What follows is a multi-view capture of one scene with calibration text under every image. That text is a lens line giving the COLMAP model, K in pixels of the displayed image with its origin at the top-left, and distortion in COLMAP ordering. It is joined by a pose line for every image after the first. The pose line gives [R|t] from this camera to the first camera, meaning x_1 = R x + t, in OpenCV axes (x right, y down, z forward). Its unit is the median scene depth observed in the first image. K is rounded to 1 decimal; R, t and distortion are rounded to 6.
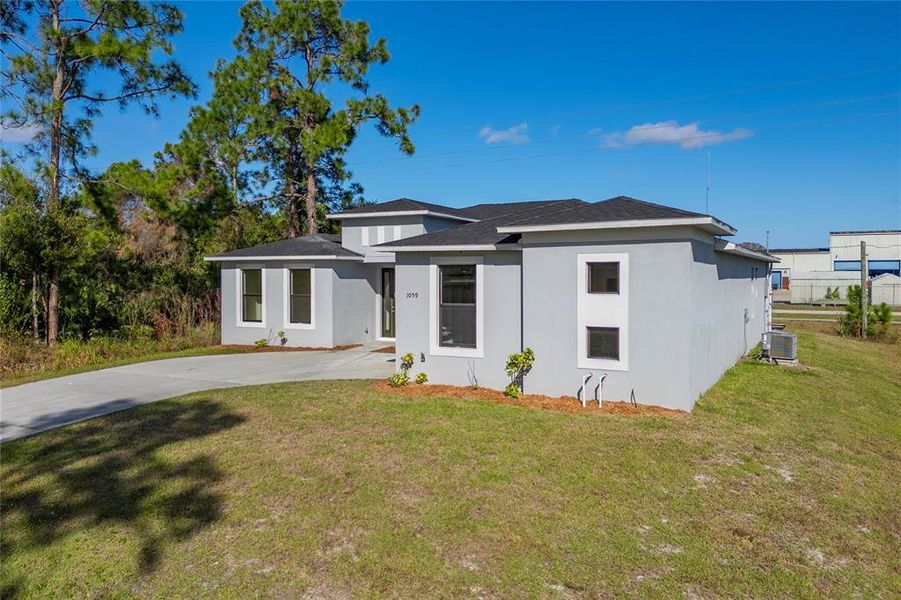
lens RADIAL K [[795.0, 0, 408.9], [0, 795.0, 284.7], [0, 0, 1]] dist [0.031278, -0.004259]
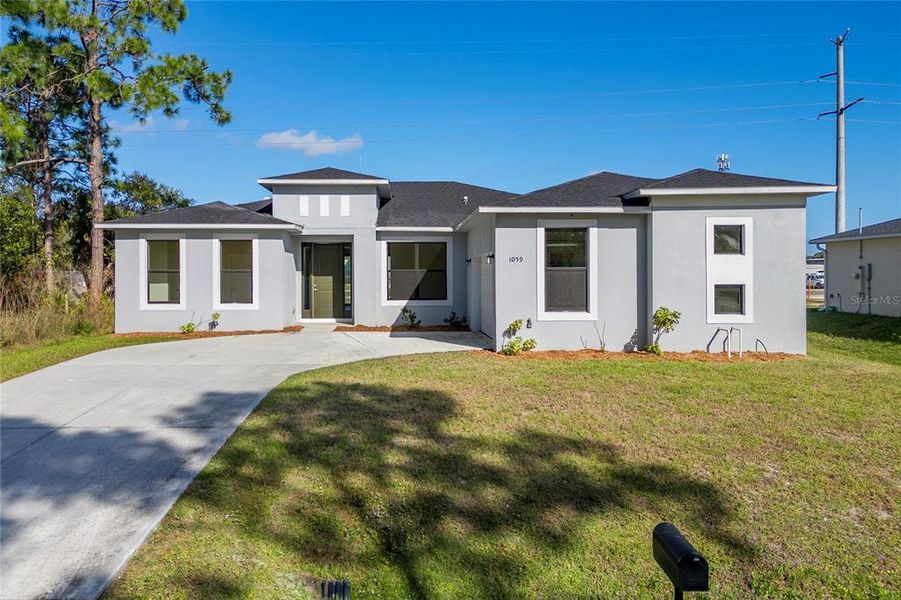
lens RADIAL K [[795.0, 0, 428.4], [0, 795.0, 268.8], [0, 0, 1]] dist [0.031278, -0.004259]
pose [[0.867834, 0.001925, 0.496850, -0.578871], [0.007244, 0.999837, -0.016527, 0.040976], [-0.496801, 0.017942, 0.867679, 0.224987]]
